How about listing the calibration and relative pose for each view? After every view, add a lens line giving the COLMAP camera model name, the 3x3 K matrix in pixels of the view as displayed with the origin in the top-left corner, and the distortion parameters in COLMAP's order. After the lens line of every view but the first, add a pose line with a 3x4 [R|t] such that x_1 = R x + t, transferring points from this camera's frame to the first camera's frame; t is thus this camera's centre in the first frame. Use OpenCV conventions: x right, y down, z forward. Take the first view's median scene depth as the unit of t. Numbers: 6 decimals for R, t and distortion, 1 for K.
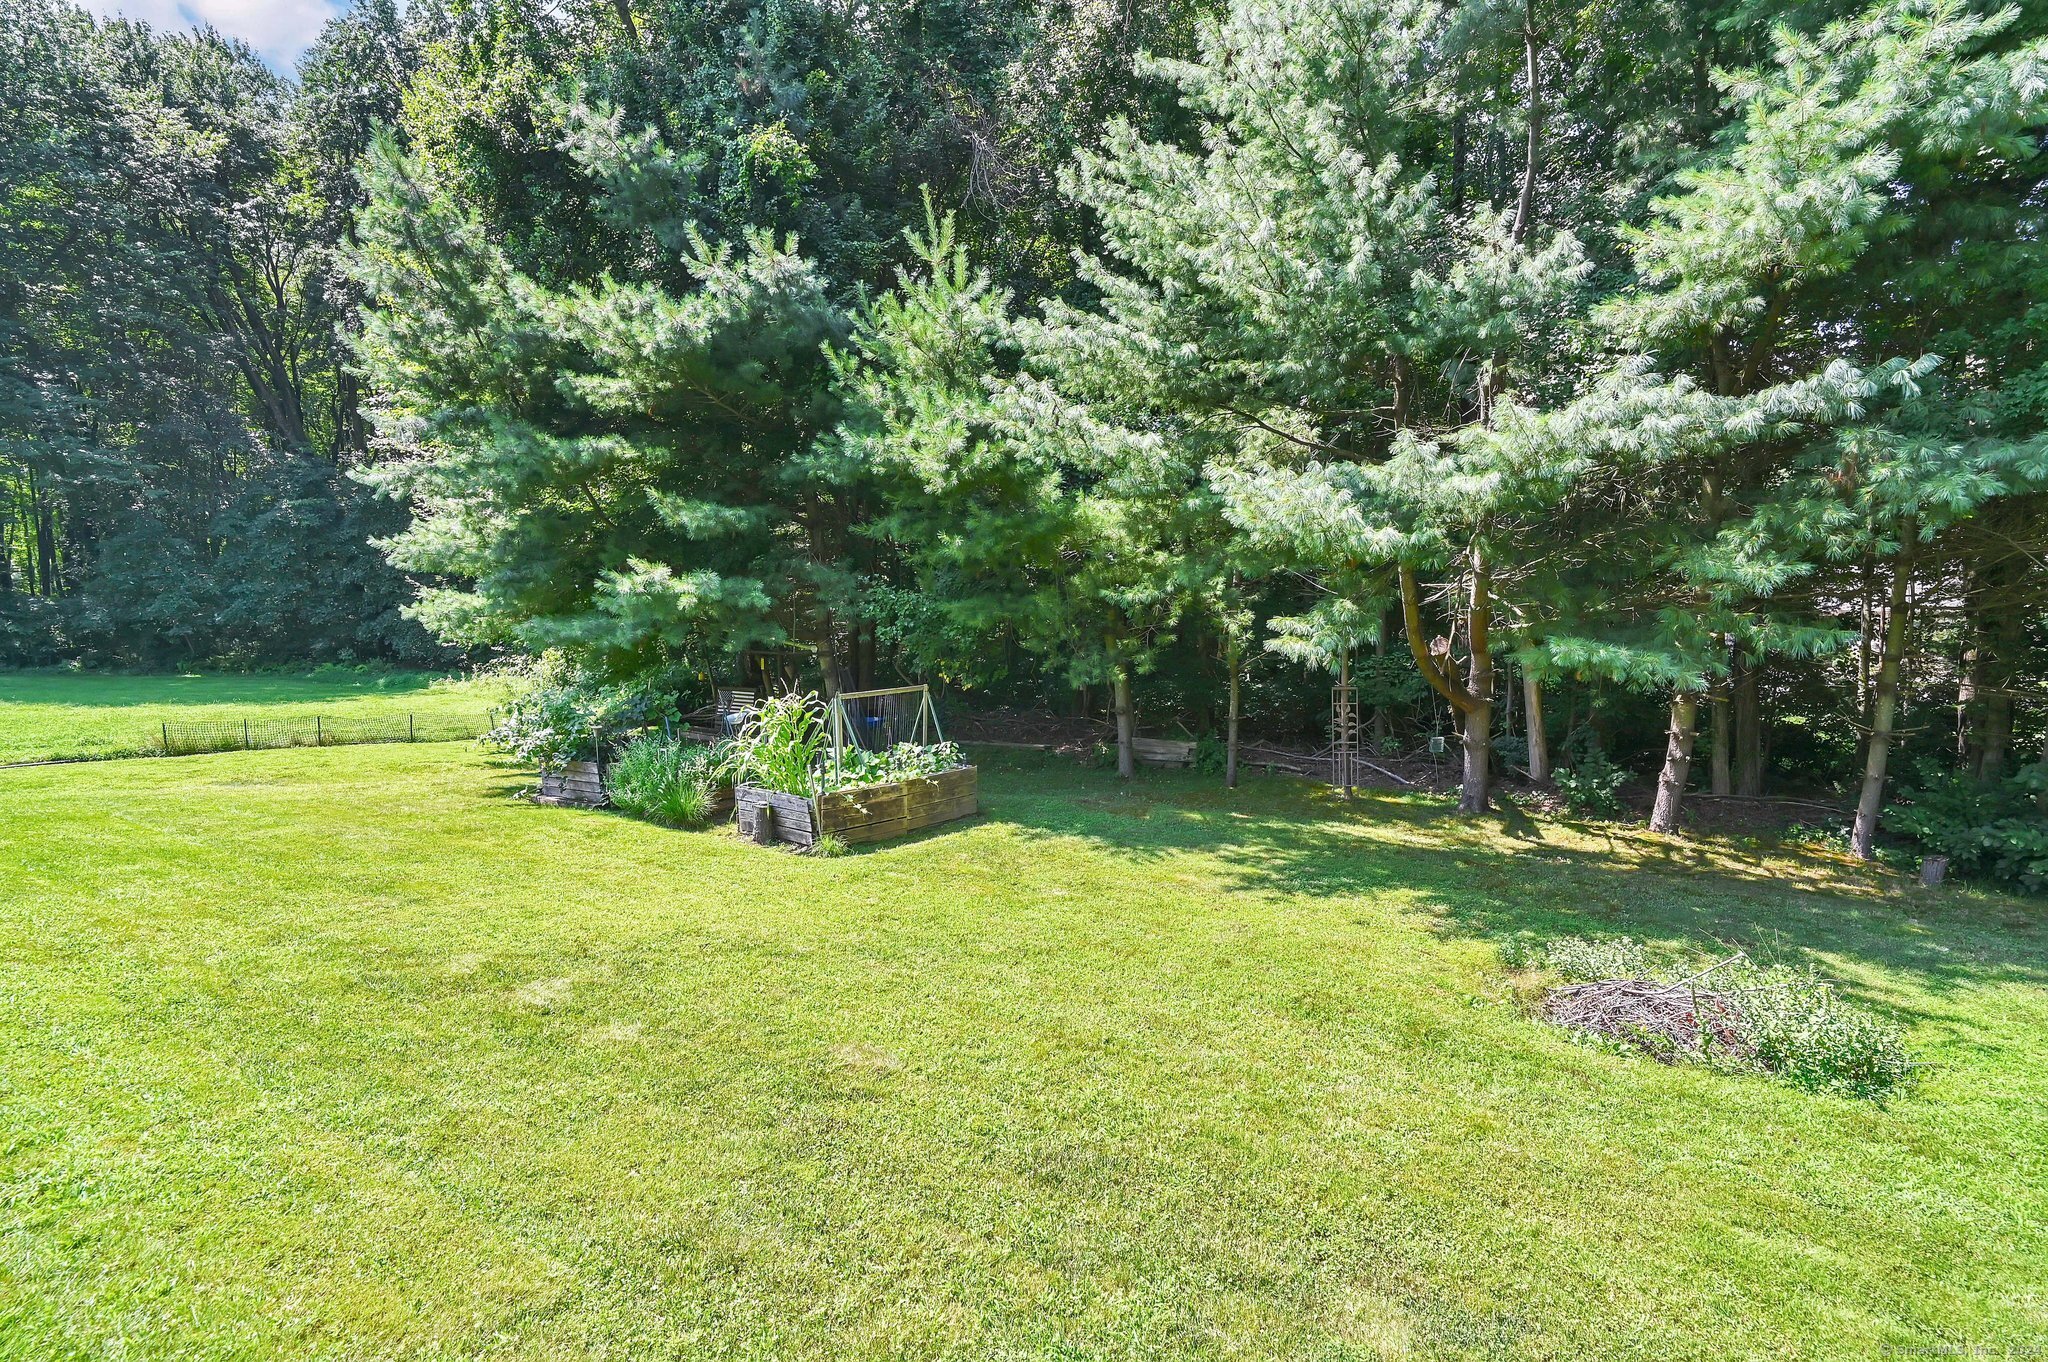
lens RADIAL K [[971.2, 0, 1024.0], [0, 971.2, 681.0], [0, 0, 1]] dist [-0.003836, -0.001501]
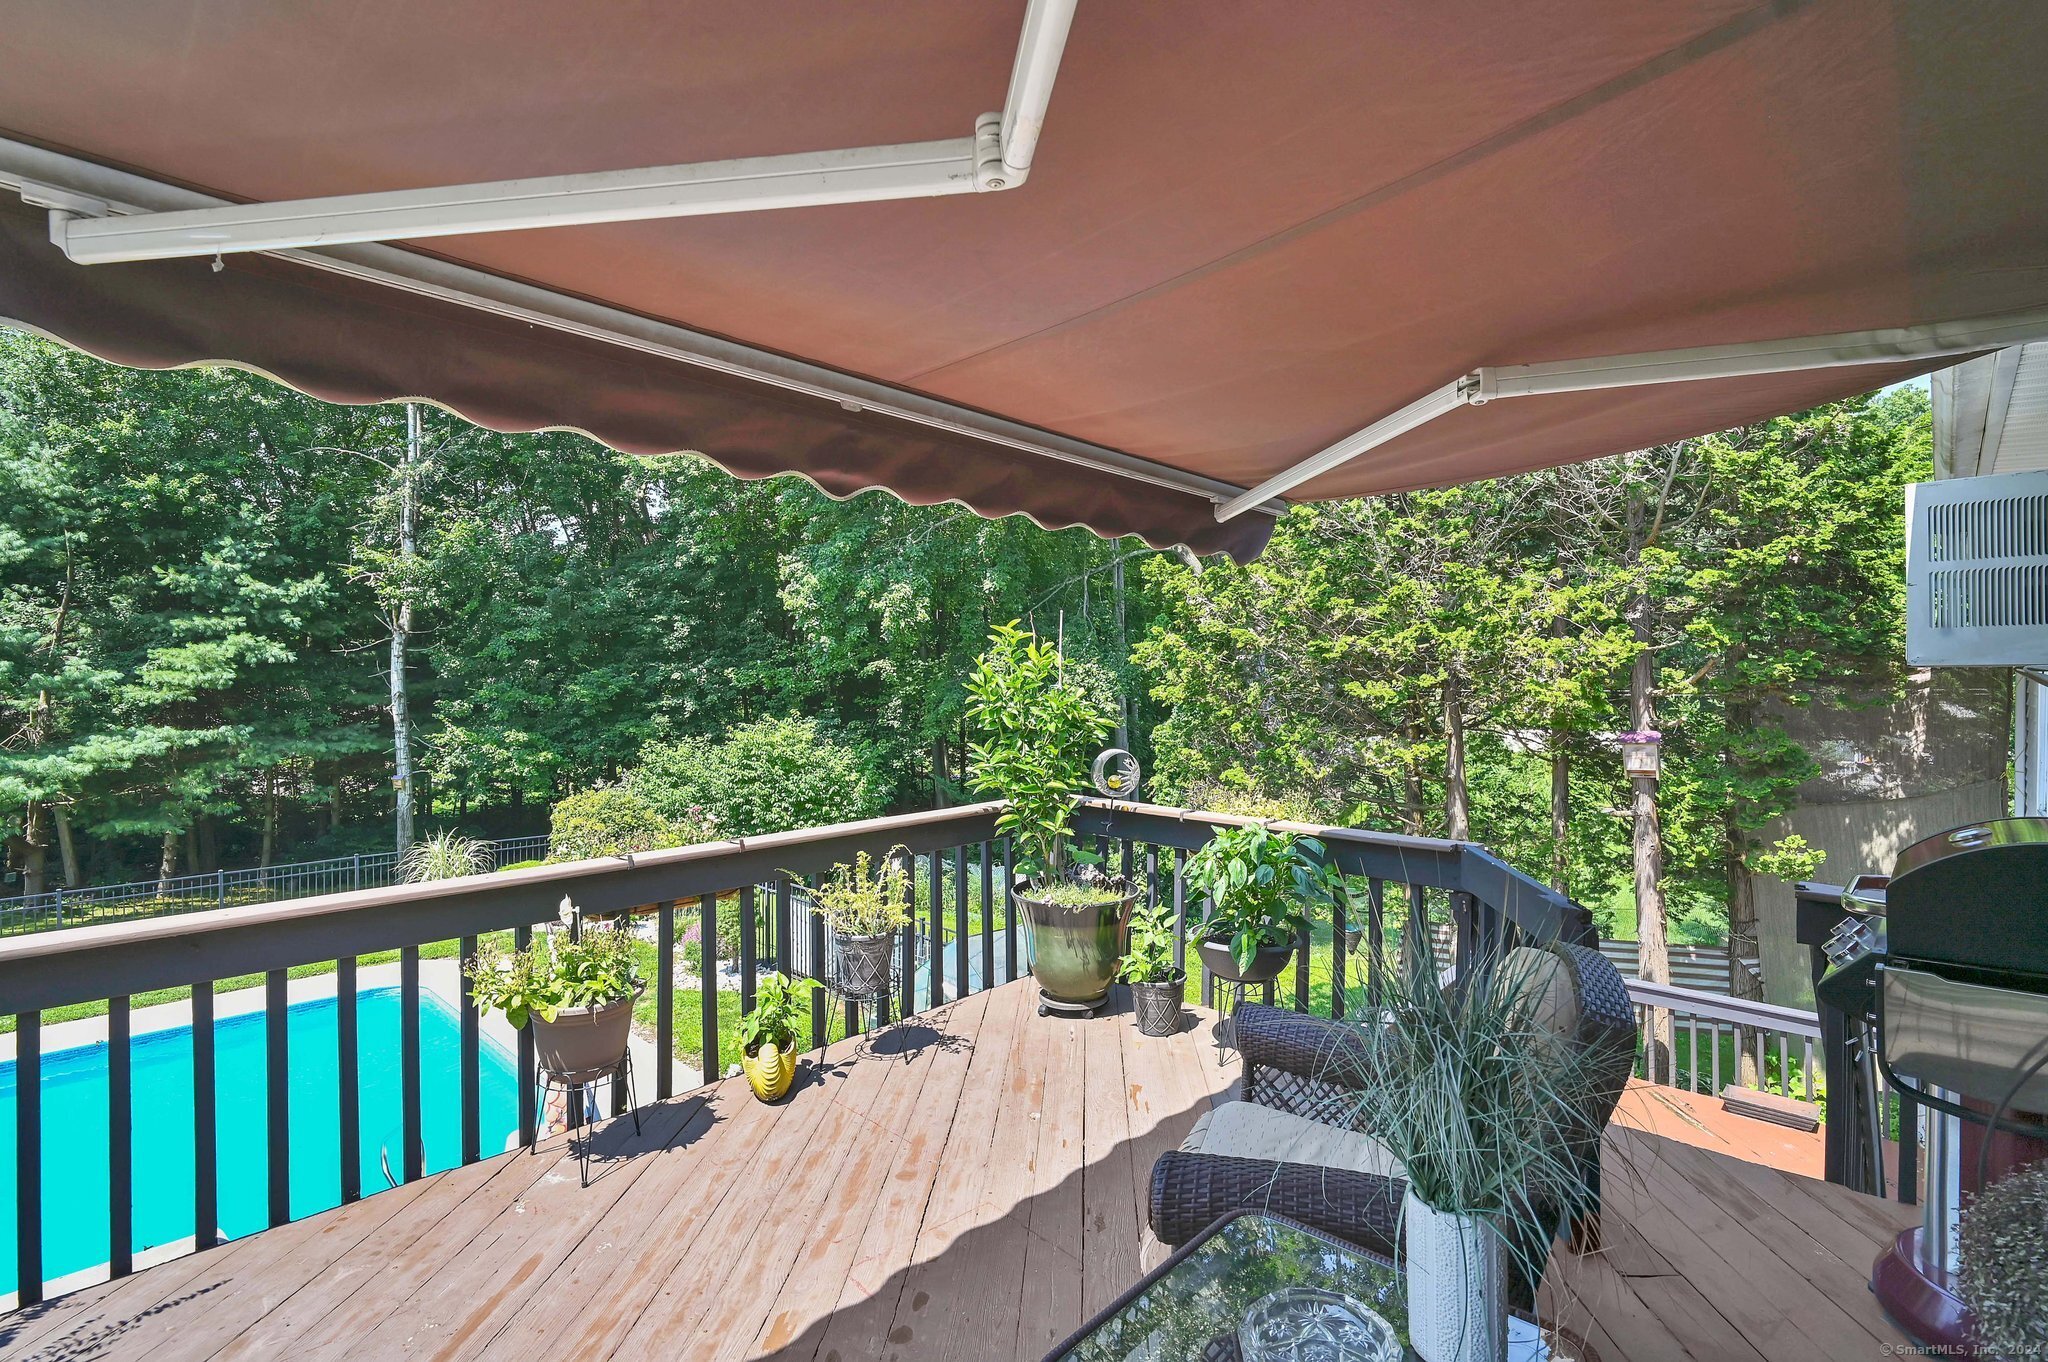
lens RADIAL K [[953.7, 0, 1041.4], [0, 953.7, 686.2], [0, 0, 1]] dist [-0.003077, -0.001484]
pose [[0.211364, -0.007138, 0.977381, -1.433437], [0.082519, 0.996533, -0.010567, -0.184568], [-0.973918, 0.082886, 0.211221, -2.000305]]
